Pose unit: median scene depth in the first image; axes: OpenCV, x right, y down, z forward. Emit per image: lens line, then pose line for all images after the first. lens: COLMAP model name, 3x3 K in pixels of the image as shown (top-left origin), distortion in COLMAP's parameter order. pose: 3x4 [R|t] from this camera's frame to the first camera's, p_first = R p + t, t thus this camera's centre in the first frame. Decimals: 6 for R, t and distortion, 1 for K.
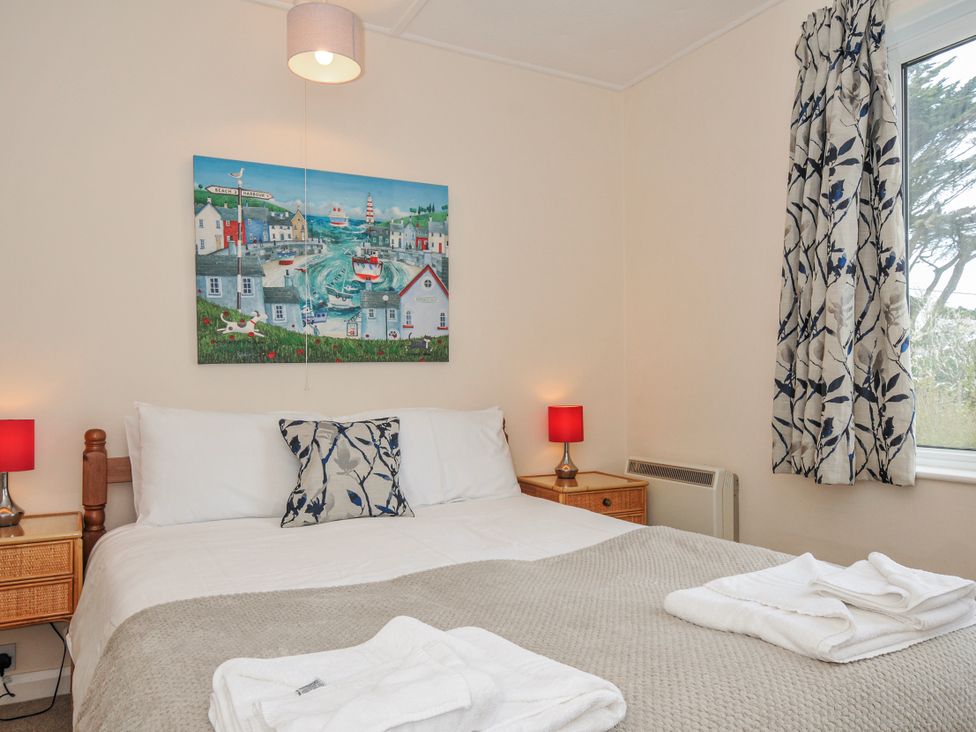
lens RADIAL K [[717.0, 0, 488.0], [0, 717.0, 366.0], [0, 0, 1]] dist [0.034285, -0.000504]
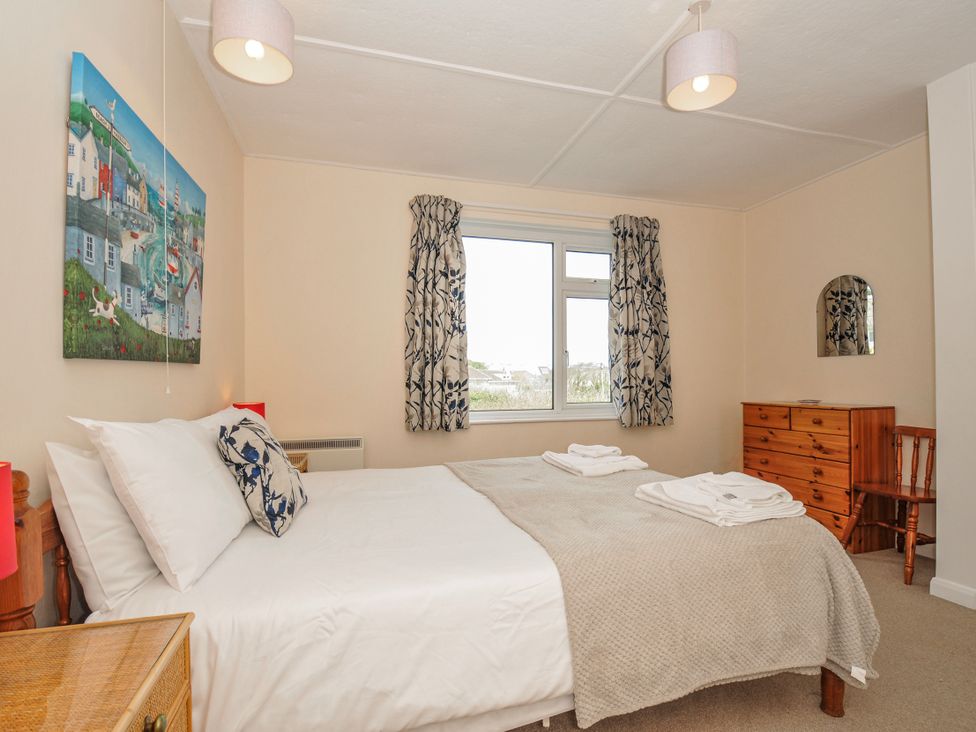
lens RADIAL K [[491.1, 0, 490.1], [0, 491.1, 374.1], [0, 0, 1]] dist [0.014633, -0.028117]
pose [[0.209181, 0.015300, 0.977757, -0.746900], [-0.018276, 0.999764, -0.011734, 0.010306], [-0.977706, -0.015415, 0.209412, 0.507111]]
